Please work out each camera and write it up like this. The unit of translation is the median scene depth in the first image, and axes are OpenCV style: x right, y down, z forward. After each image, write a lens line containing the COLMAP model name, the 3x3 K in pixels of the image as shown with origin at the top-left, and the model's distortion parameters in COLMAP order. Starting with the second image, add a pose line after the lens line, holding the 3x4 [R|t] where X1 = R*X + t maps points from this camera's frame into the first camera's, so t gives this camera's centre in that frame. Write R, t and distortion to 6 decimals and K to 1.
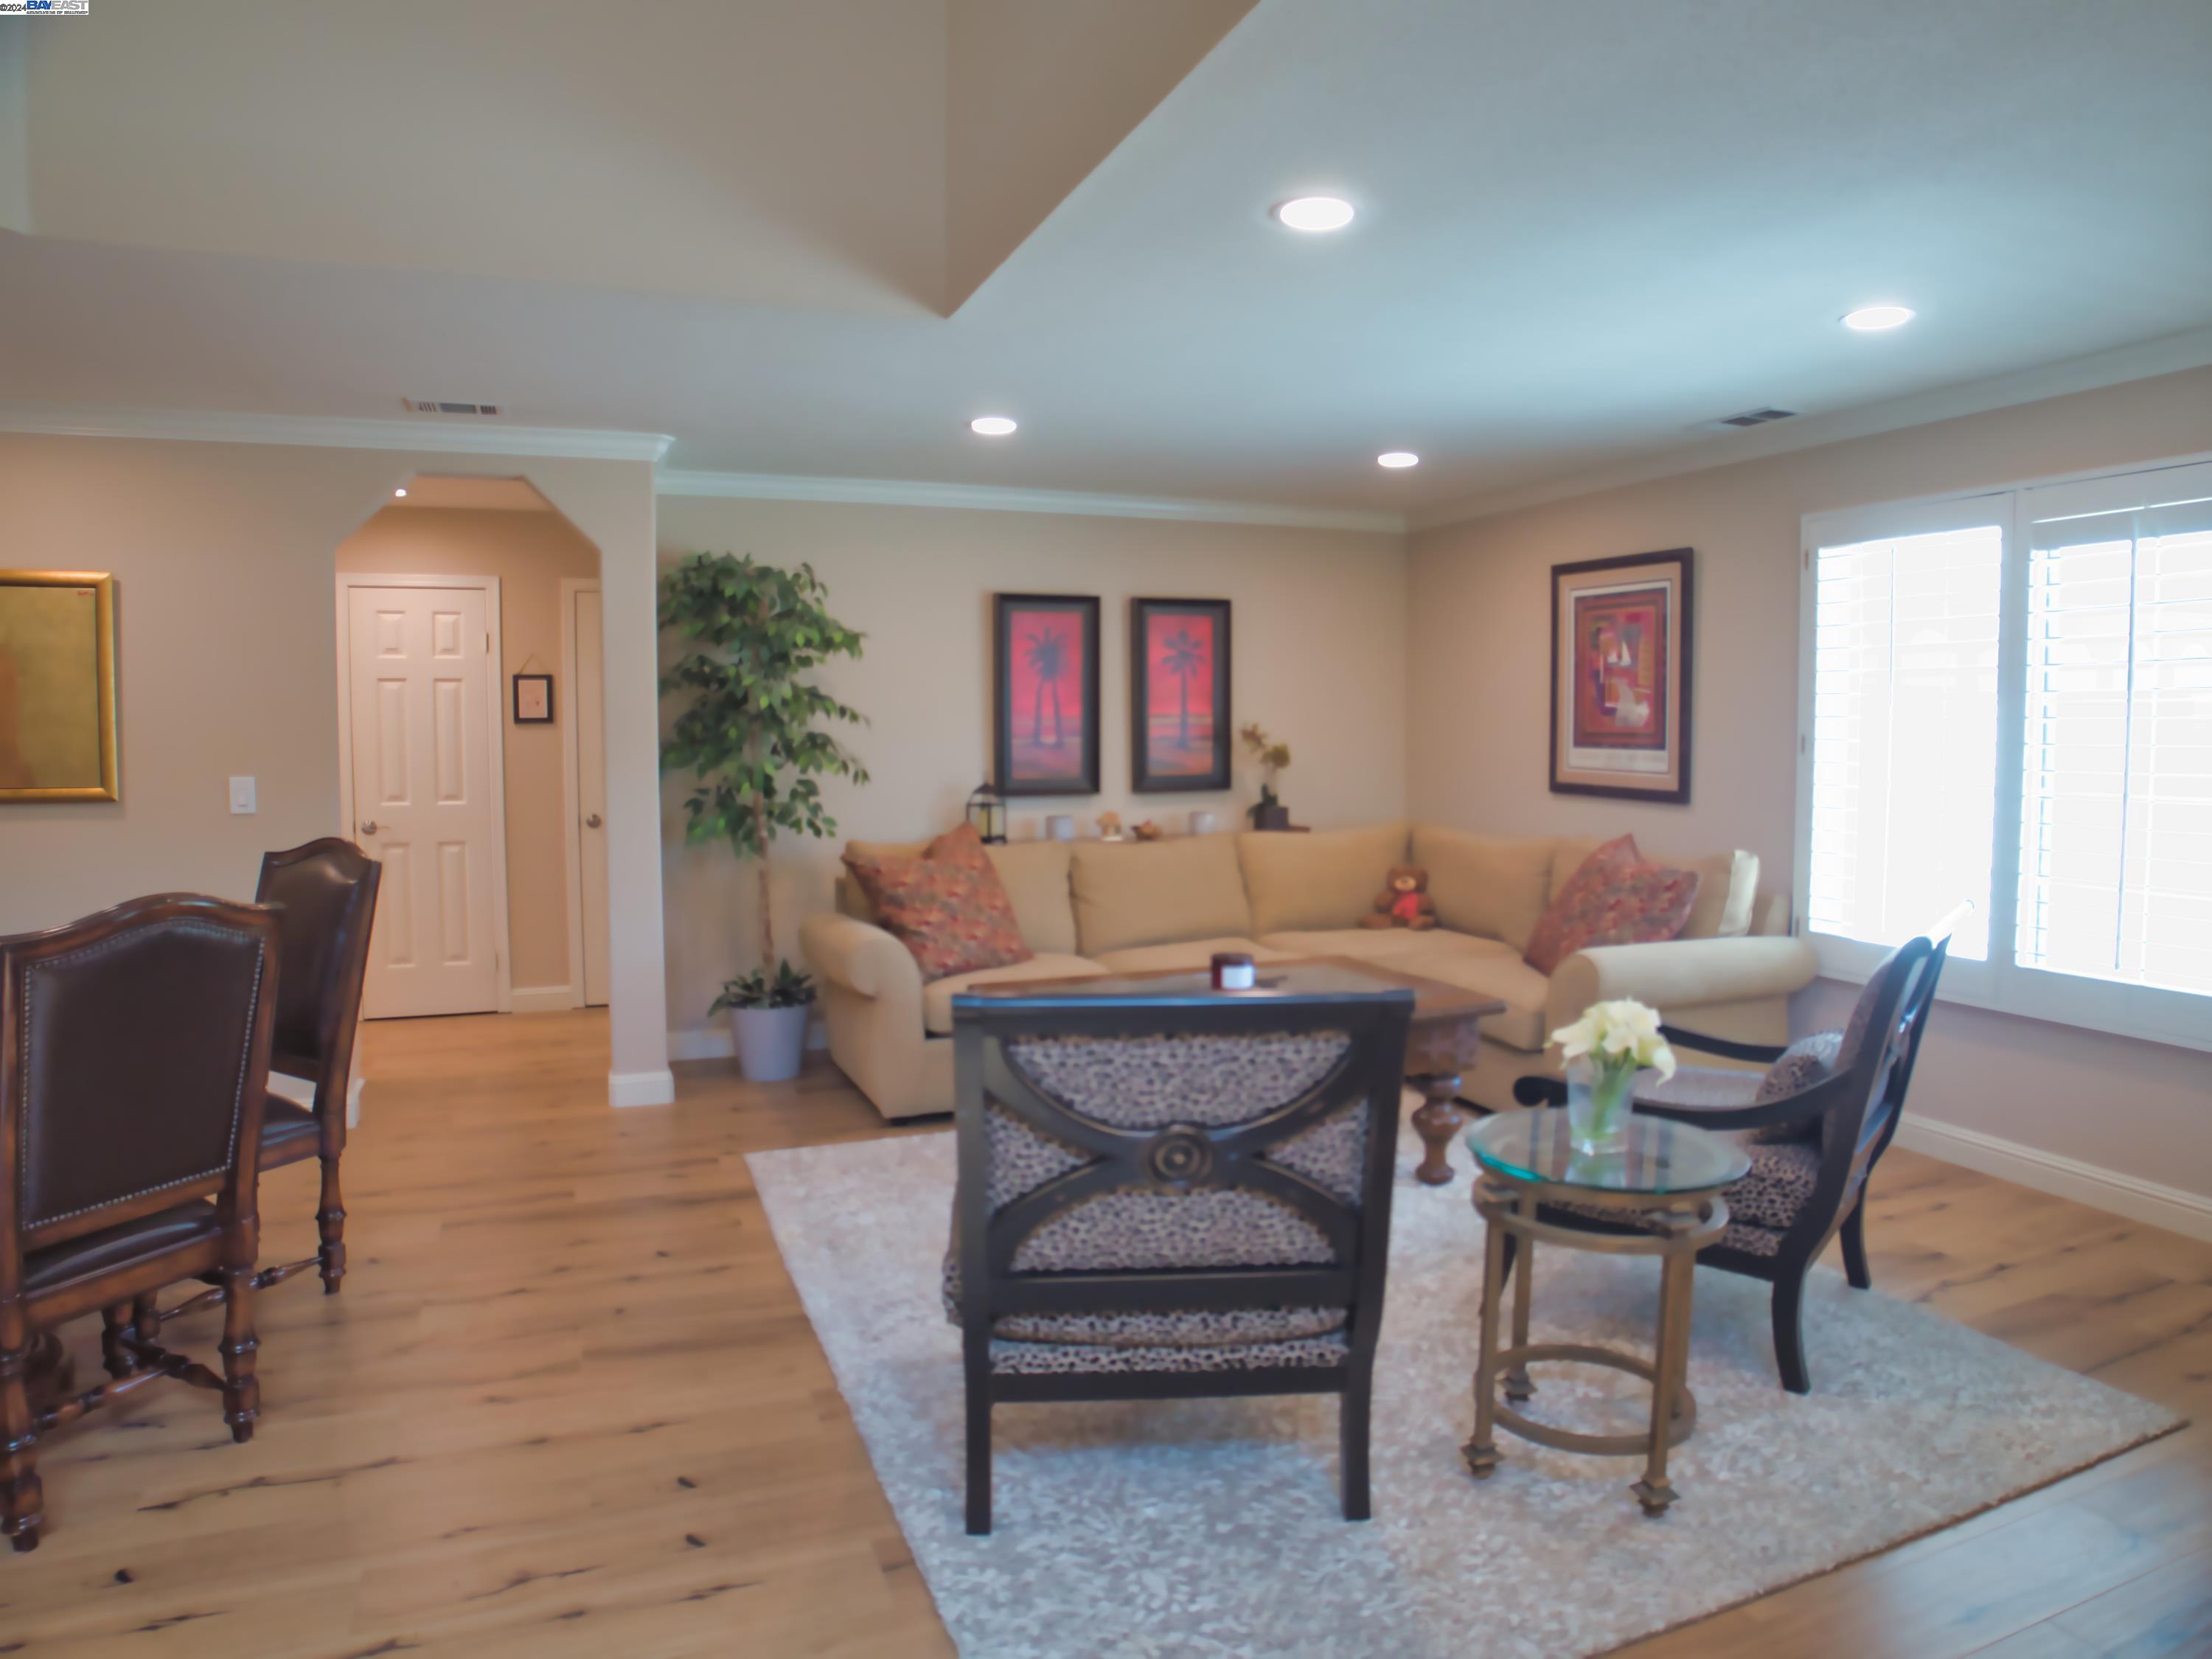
lens RADIAL K [[1410.9, 0, 1142.3], [0, 1410.9, 831.5], [0, 0, 1]] dist [-0.125856, 0.048818]
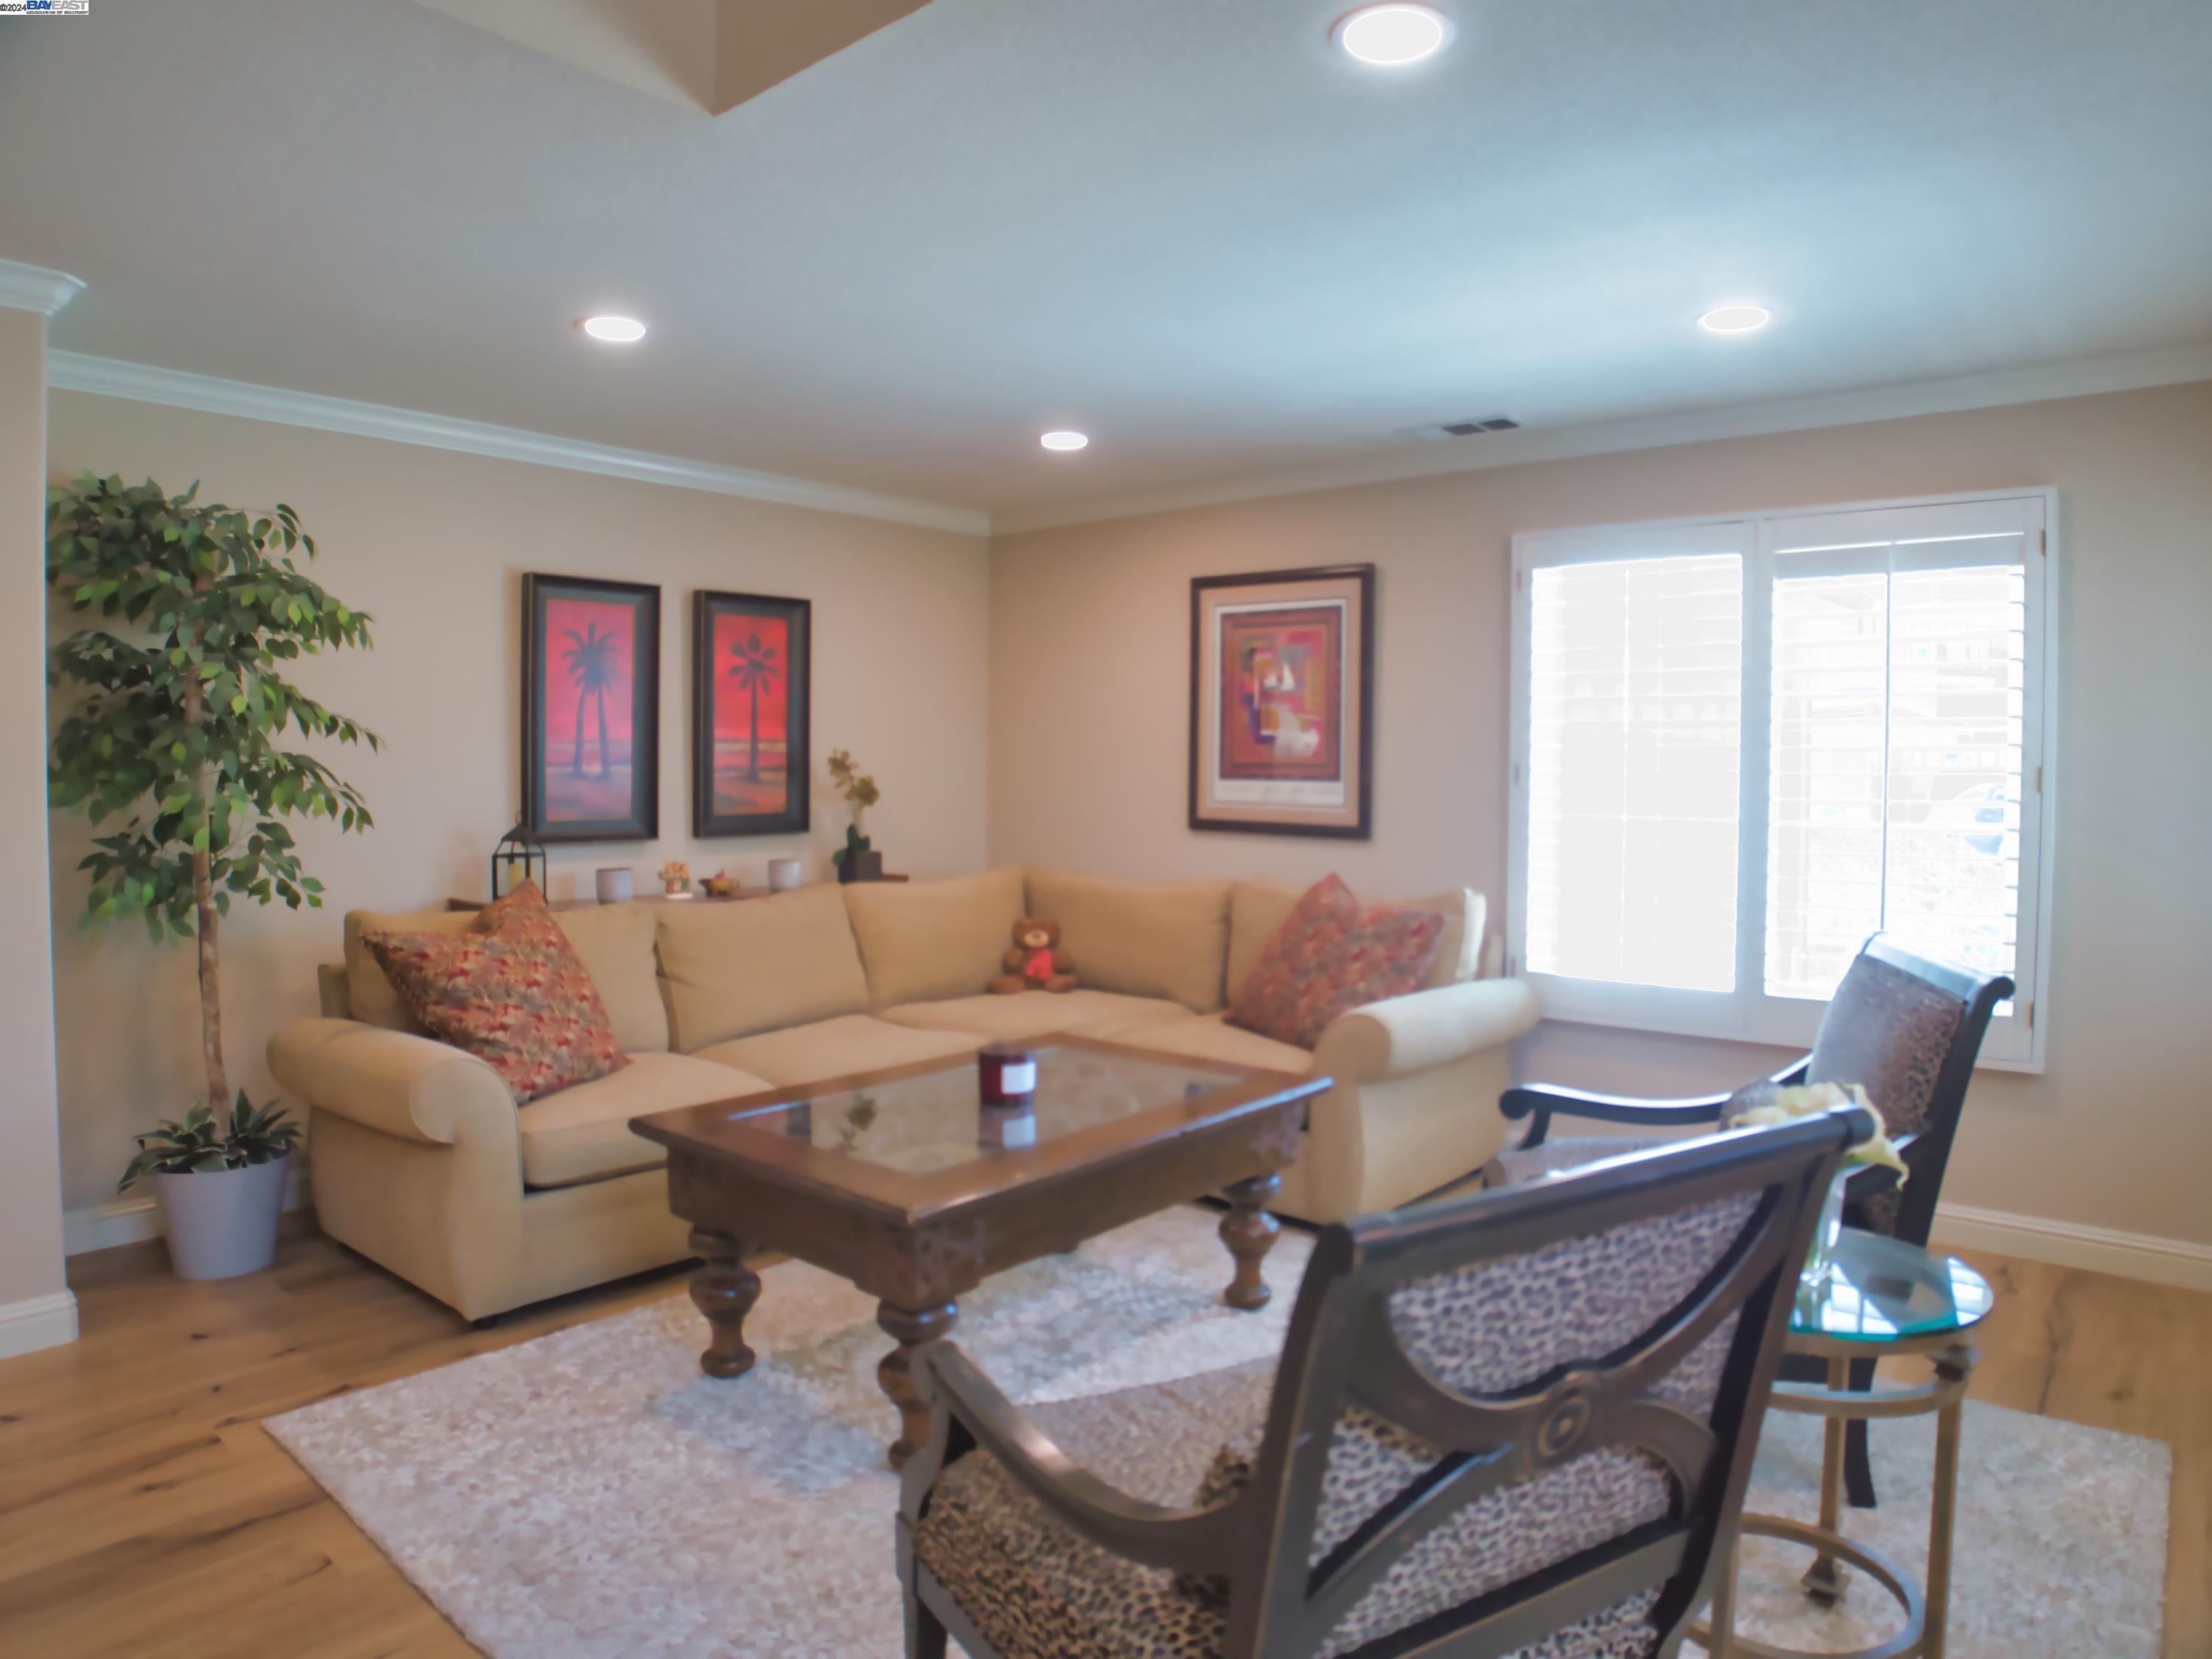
lens RADIAL K [[1410.9, 0, 1125.9], [0, 1410.9, 824.3], [0, 0, 1]] dist [-0.125856, 0.048818]
pose [[0.889085, -0.010146, 0.457629, -0.177209], [0.026210, 0.999242, -0.028767, -0.007117], [-0.456990, 0.037571, 0.888678, 0.234564]]
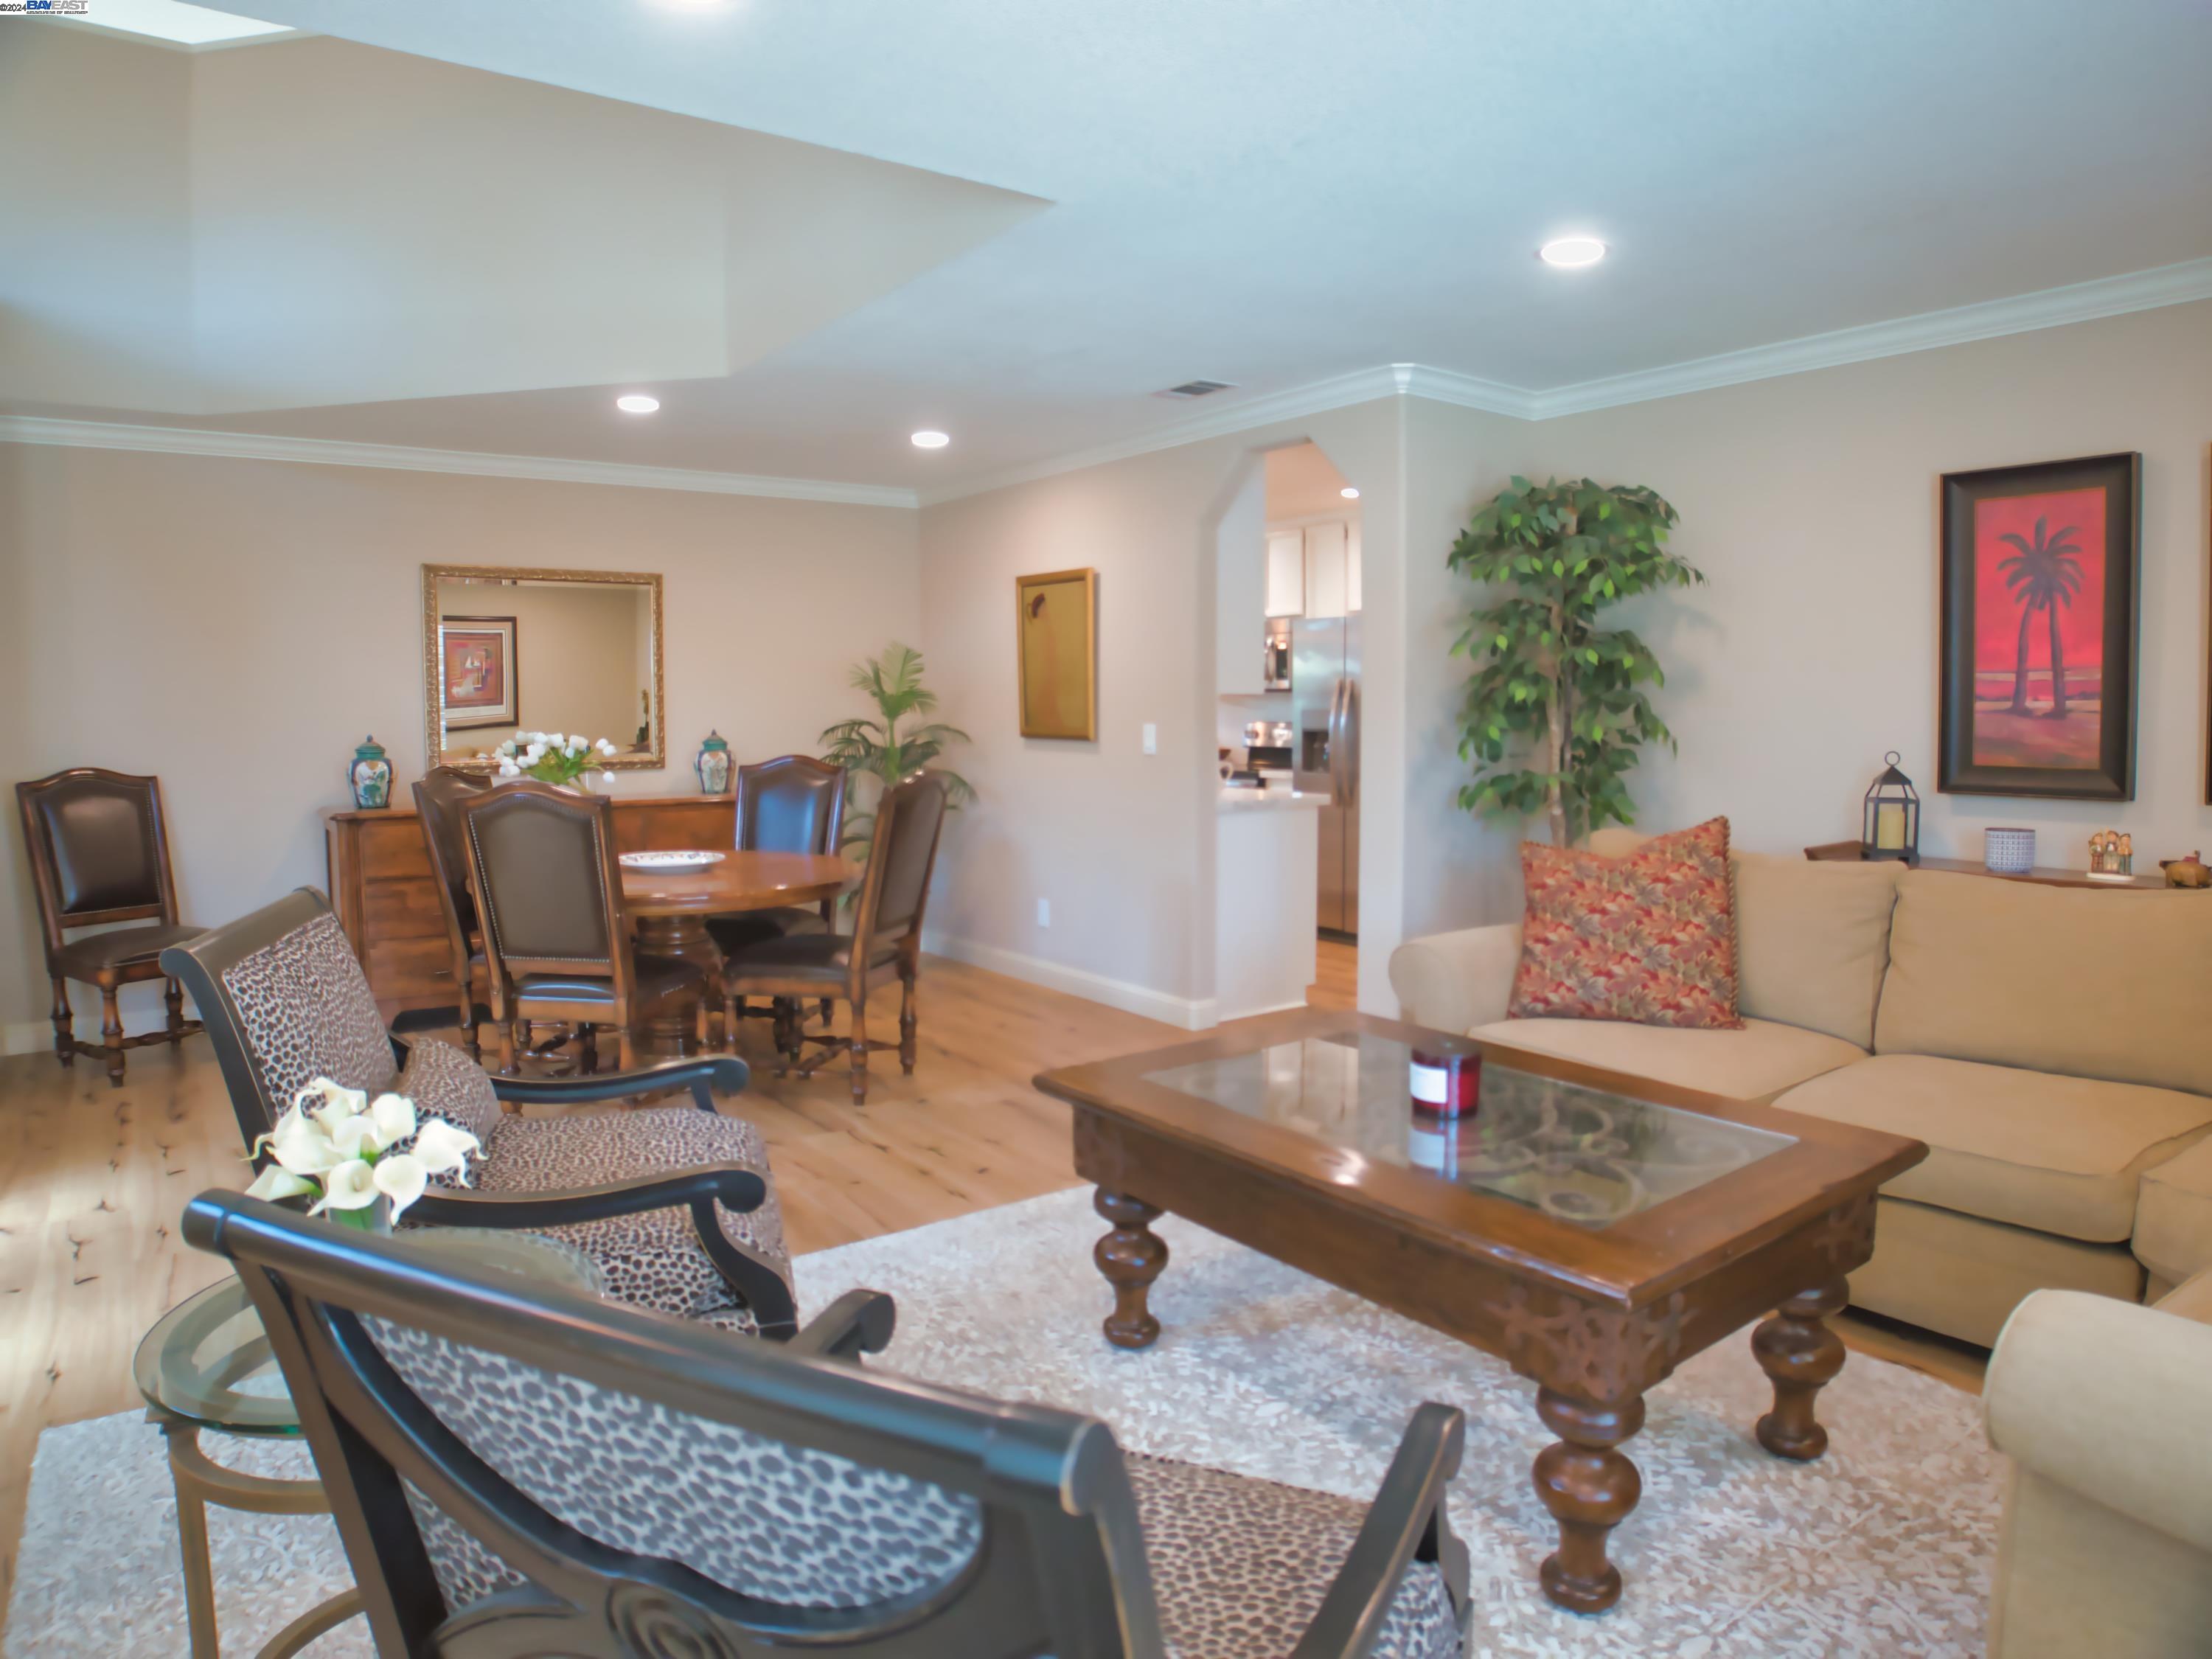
lens RADIAL K [[1410.9, 0, 1119.1], [0, 1410.9, 823.7], [0, 0, 1]] dist [-0.125856, 0.048818]
pose [[0.212191, 0.087824, -0.973274, 0.483123], [-0.063520, 0.995087, 0.075944, -0.037703], [0.975162, 0.045708, 0.216727, 0.566248]]
